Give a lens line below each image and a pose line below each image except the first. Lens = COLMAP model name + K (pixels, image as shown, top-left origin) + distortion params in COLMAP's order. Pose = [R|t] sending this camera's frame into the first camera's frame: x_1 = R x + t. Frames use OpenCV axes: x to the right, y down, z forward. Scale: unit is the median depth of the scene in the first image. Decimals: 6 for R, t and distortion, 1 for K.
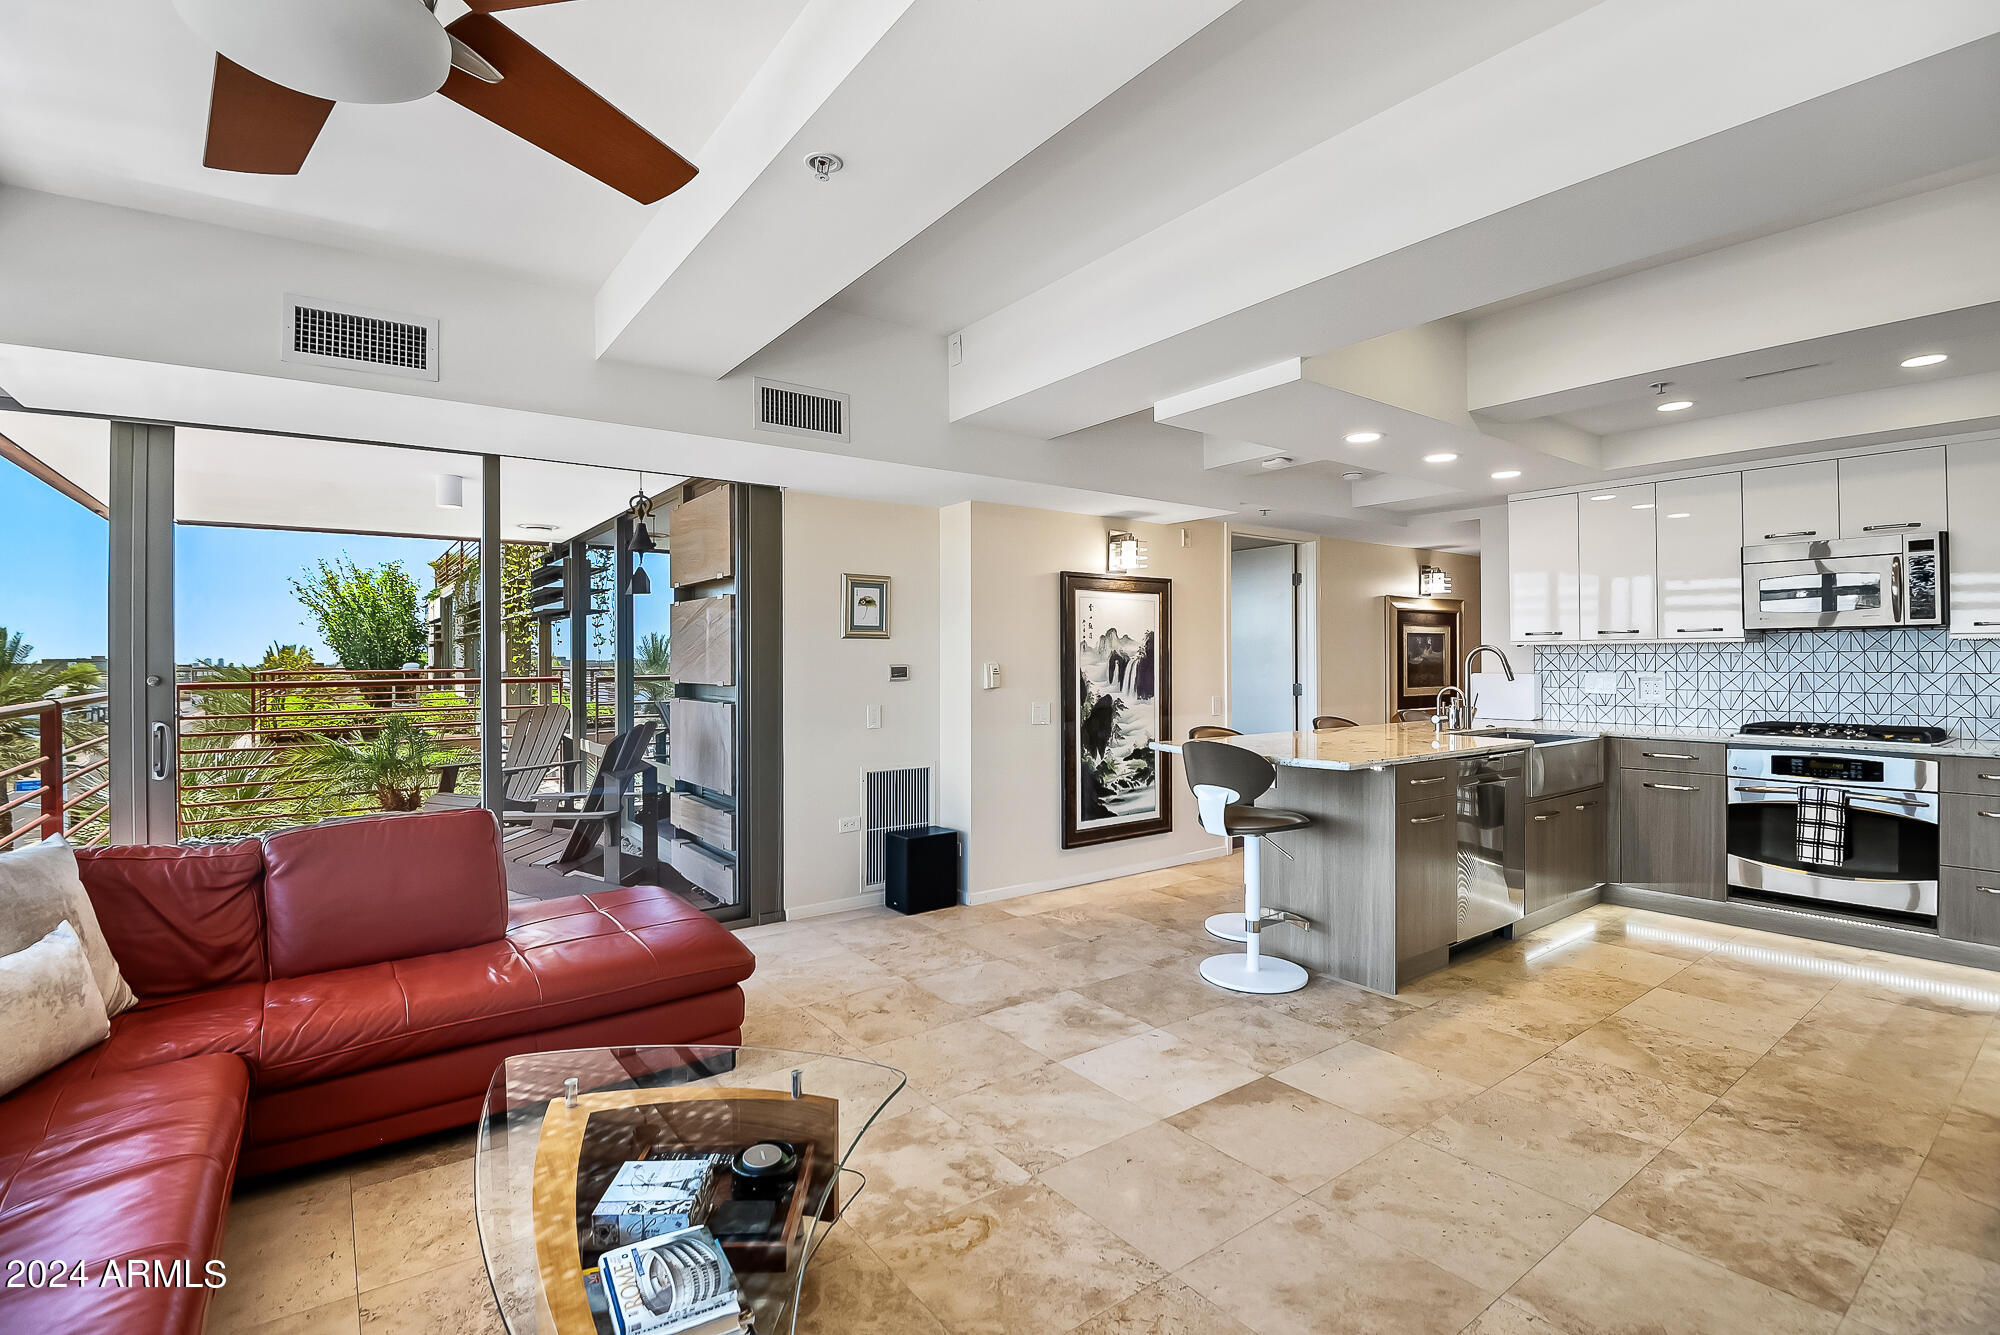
lens RADIAL K [[908.6, 0, 995.8], [0, 908.6, 653.4], [0, 0, 1]] dist [-0.020819, -0.012488]
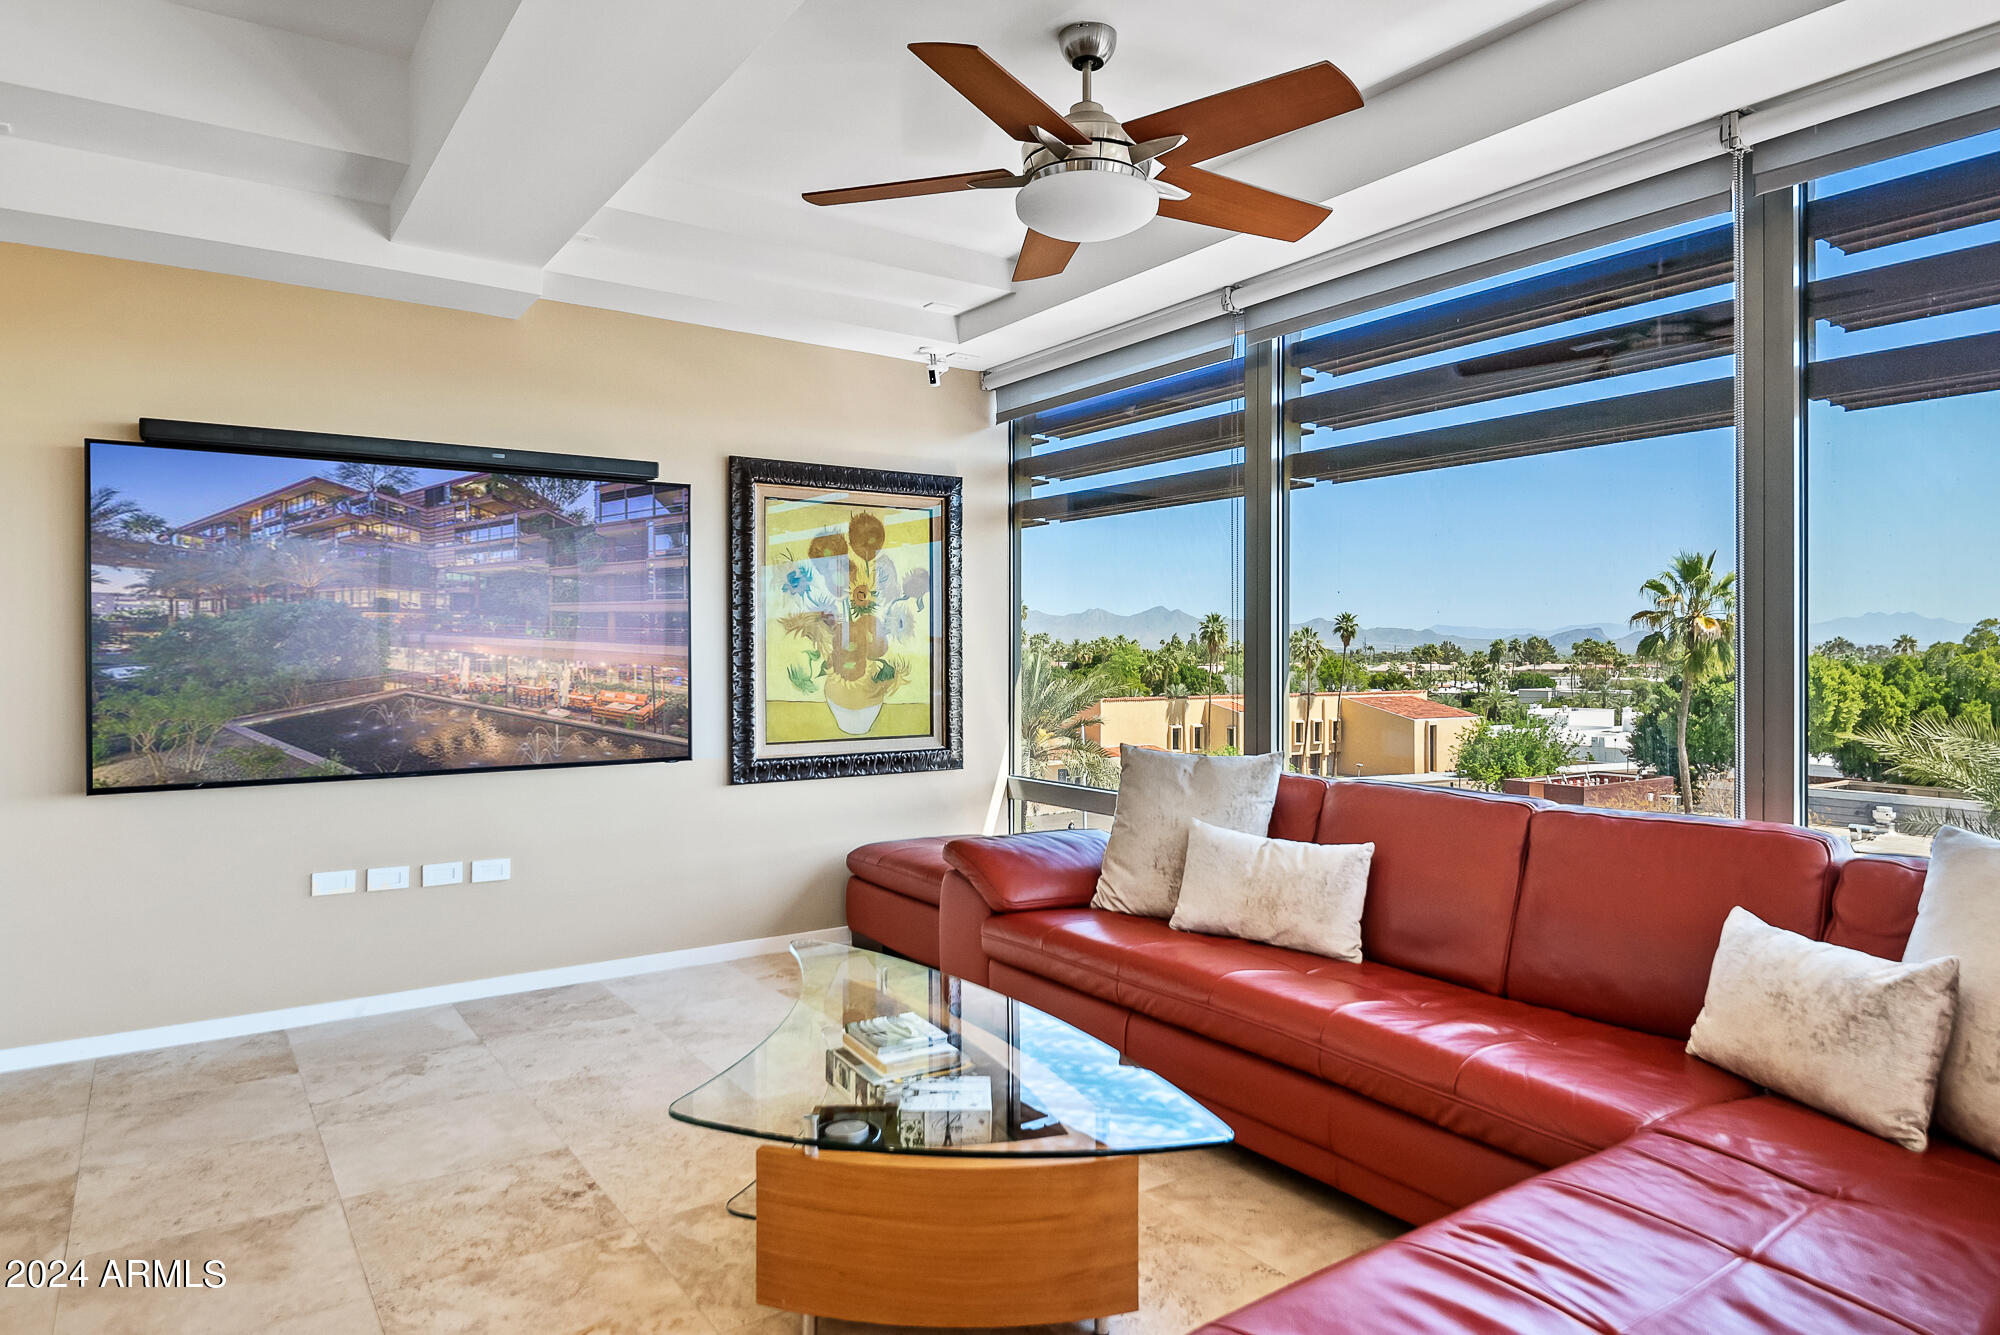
lens RADIAL K [[1219.8, 0, 1010.5], [0, 1219.8, 643.2], [0, 0, 1]] dist [0.002005, -0.001094]
pose [[-0.999763, 0.001973, 0.021701, -0.178481], [0.001708, 0.999924, -0.012210, 0.036294], [-0.021724, -0.012170, -0.999690, 0.878774]]
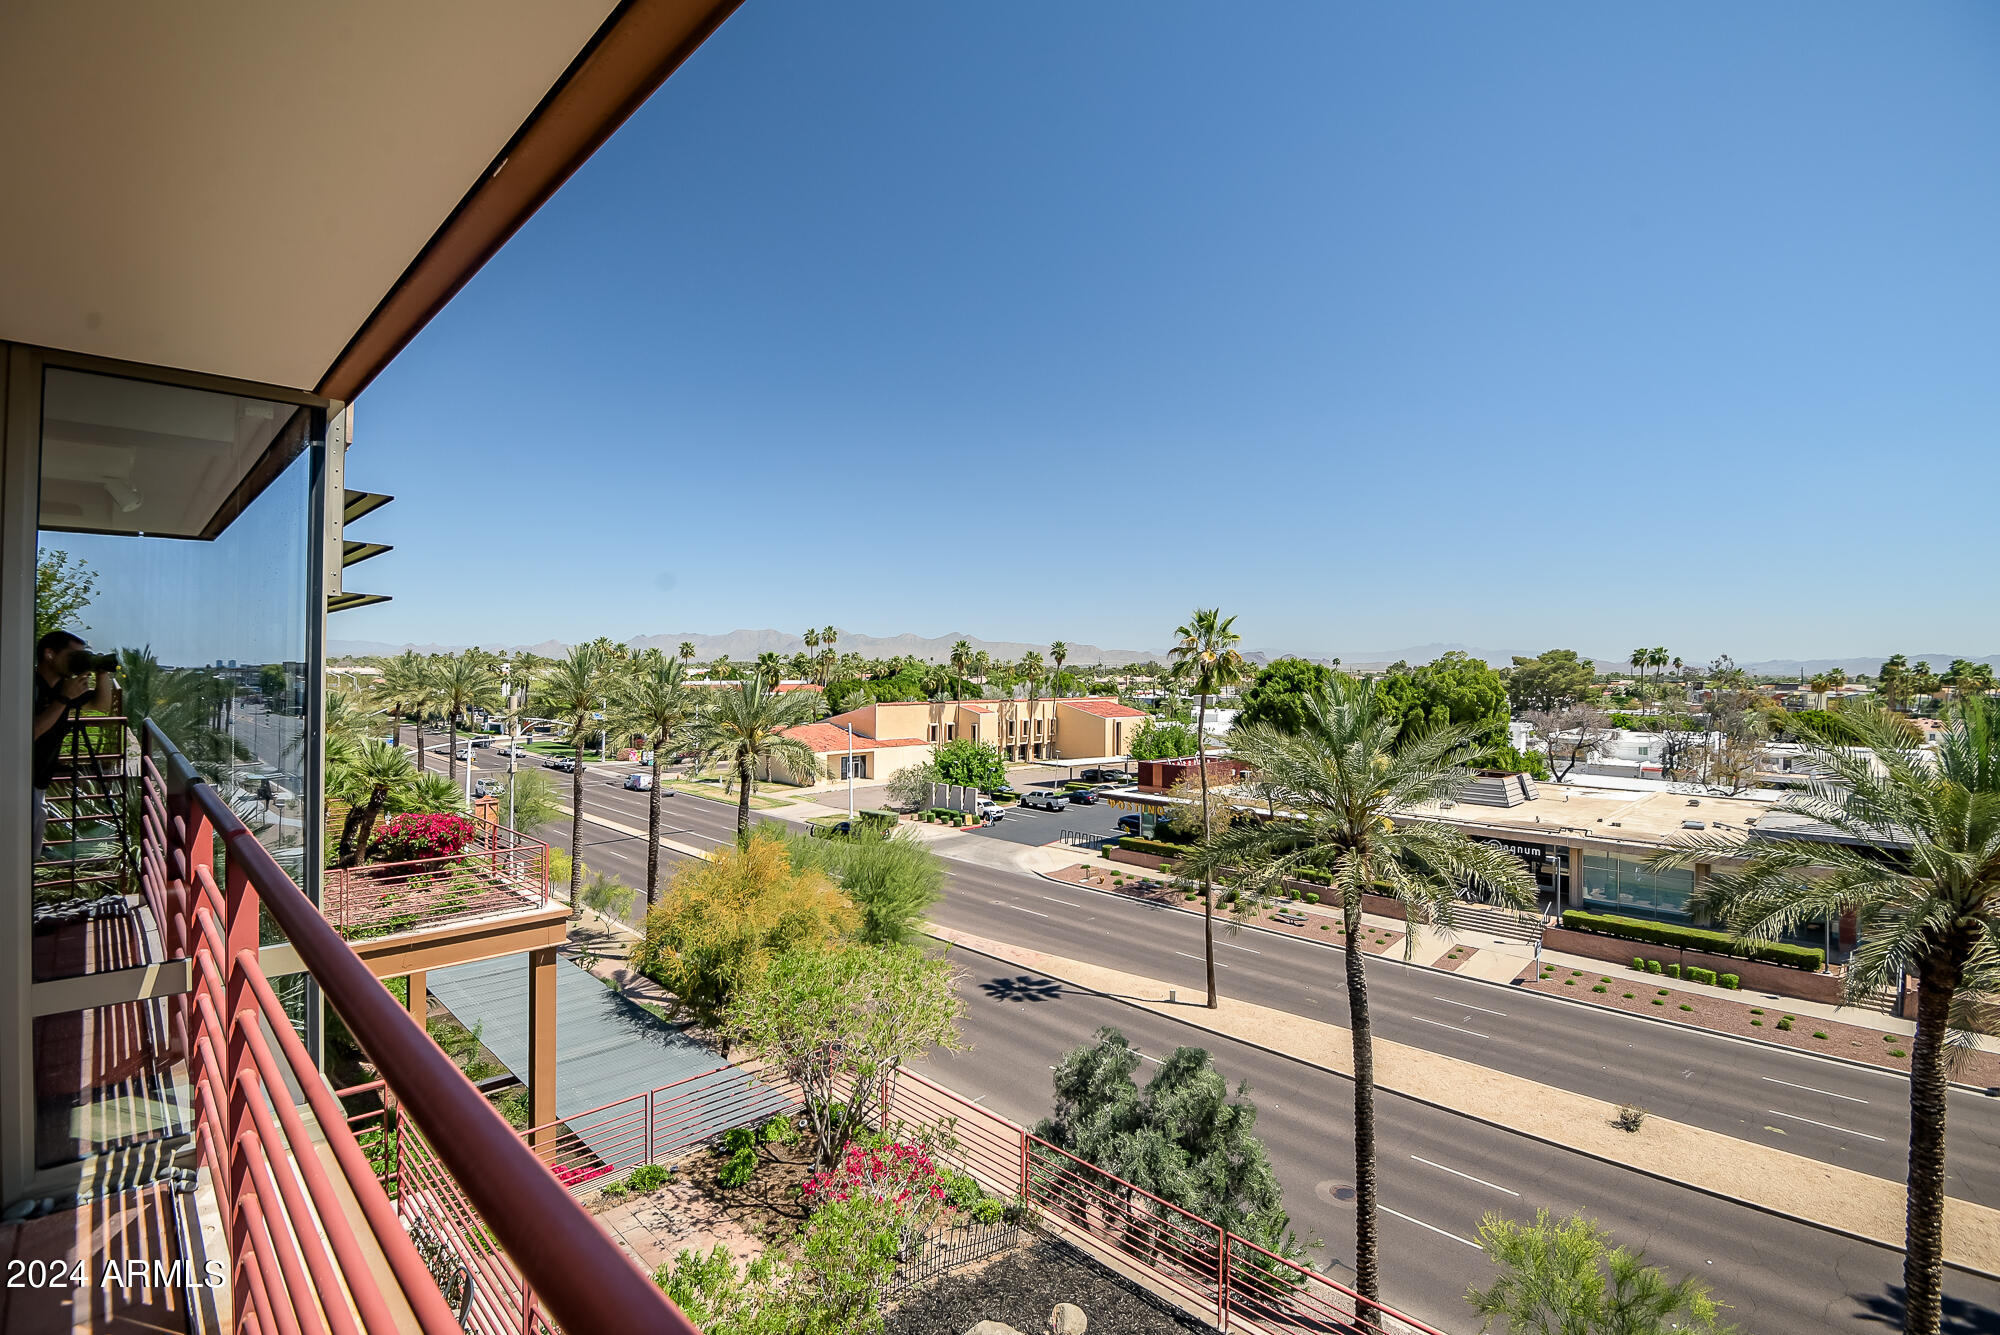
lens RADIAL K [[920.4, 0, 992.3], [0, 920.4, 662.5], [0, 0, 1]] dist [0.001564, -0.024250]
pose [[-0.989519, -0.005068, -0.144316, -1.122058], [-0.003717, 0.999947, -0.009628, -0.027759], [0.144357, -0.008990, -0.989485, 1.318472]]
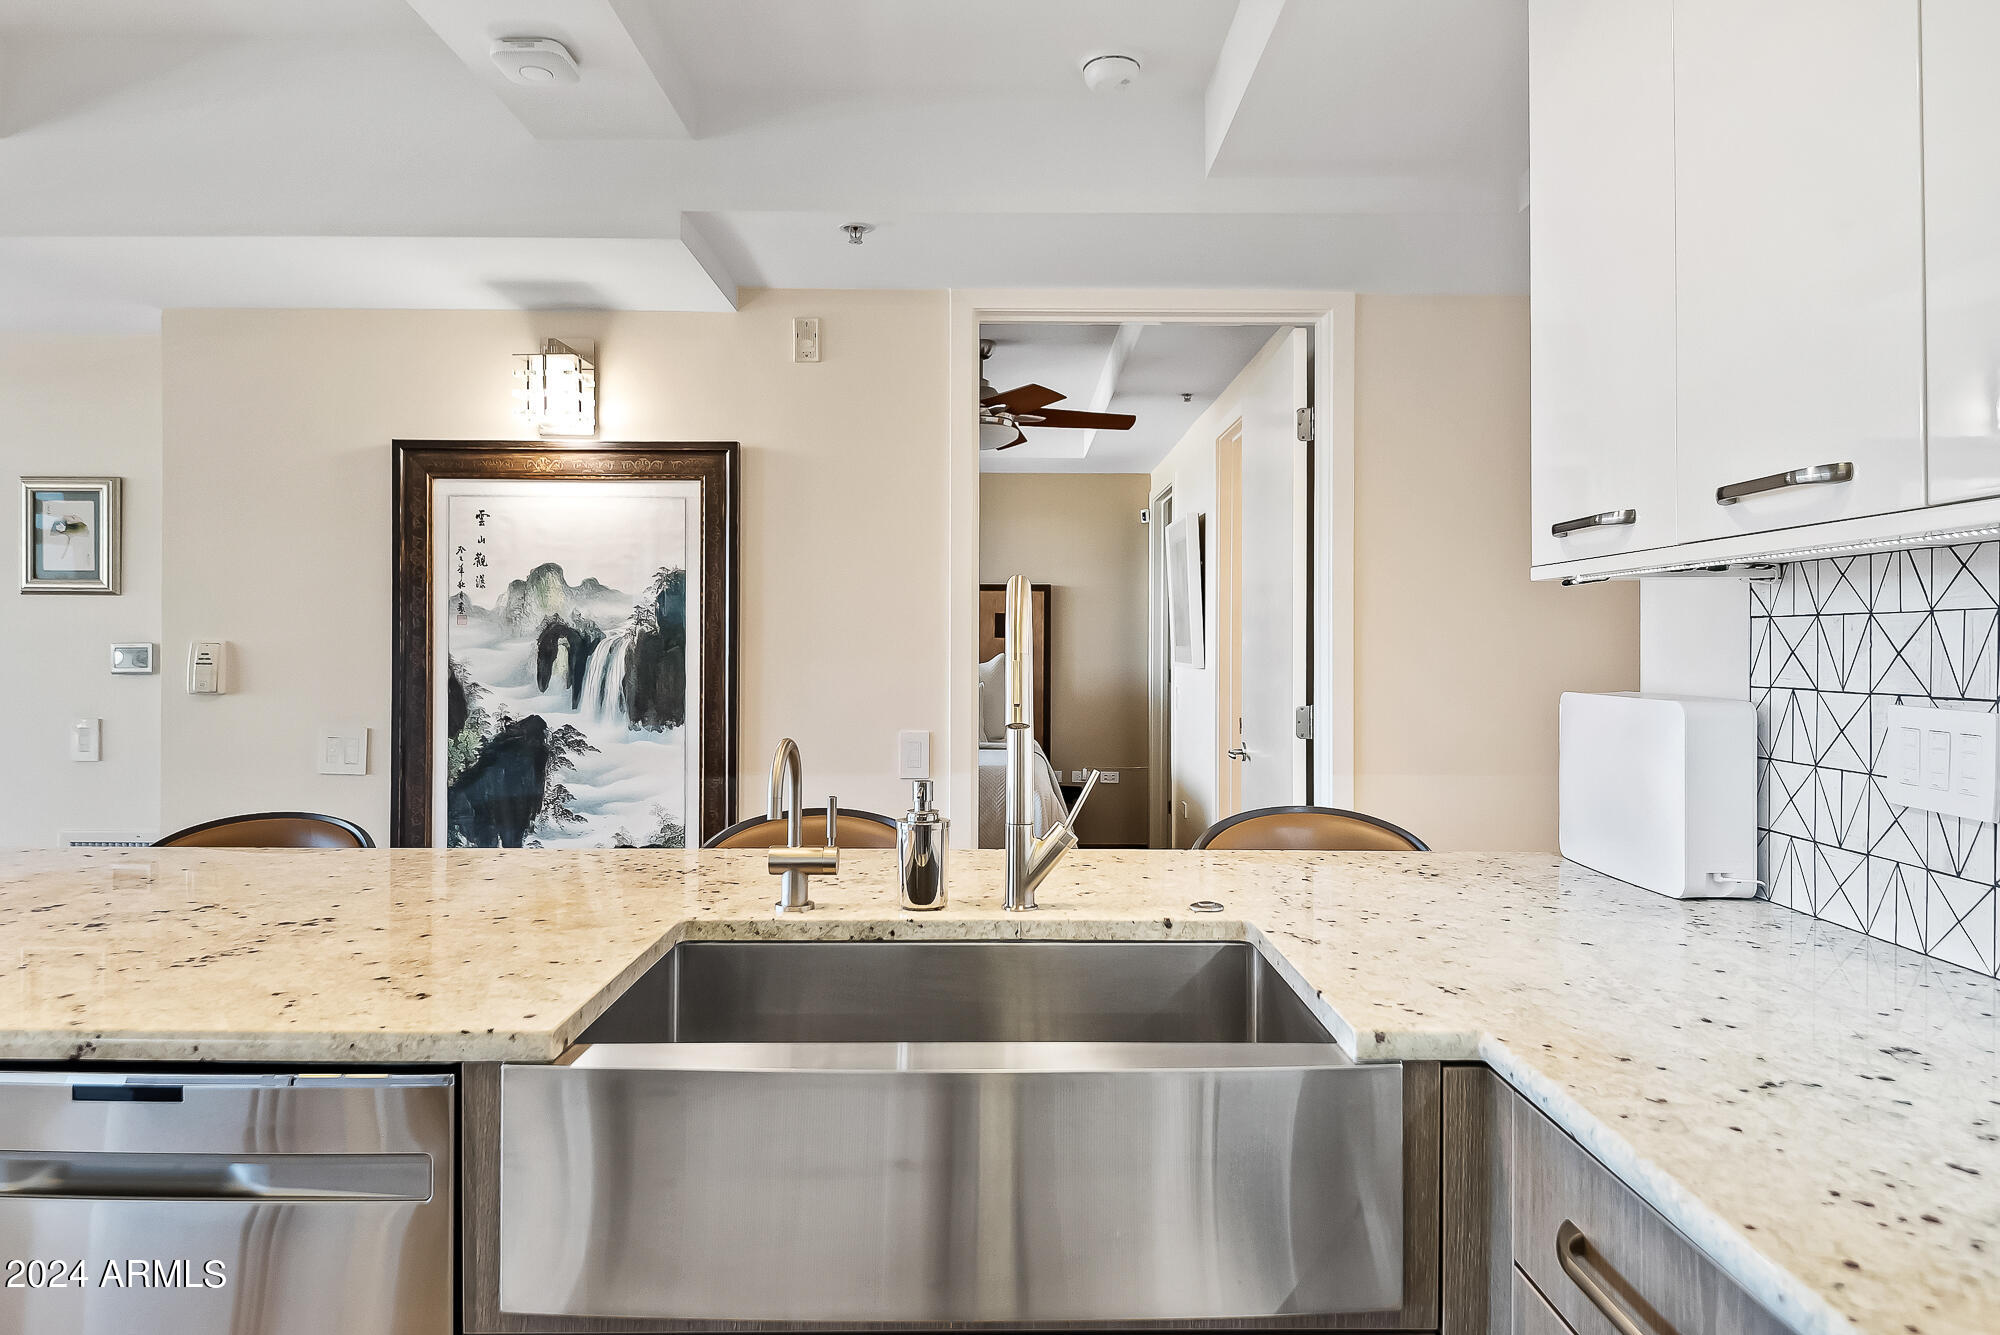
lens RADIAL K [[1219.8, 0, 1010.5], [0, 1219.8, 643.2], [0, 0, 1]] dist [0.002005, -0.001094]
pose [[0.813431, 0.005196, -0.581639, 0.763673], [-0.001611, 0.999976, 0.006681, 0.006775], [0.581660, -0.004497, 0.813420, 0.763183]]
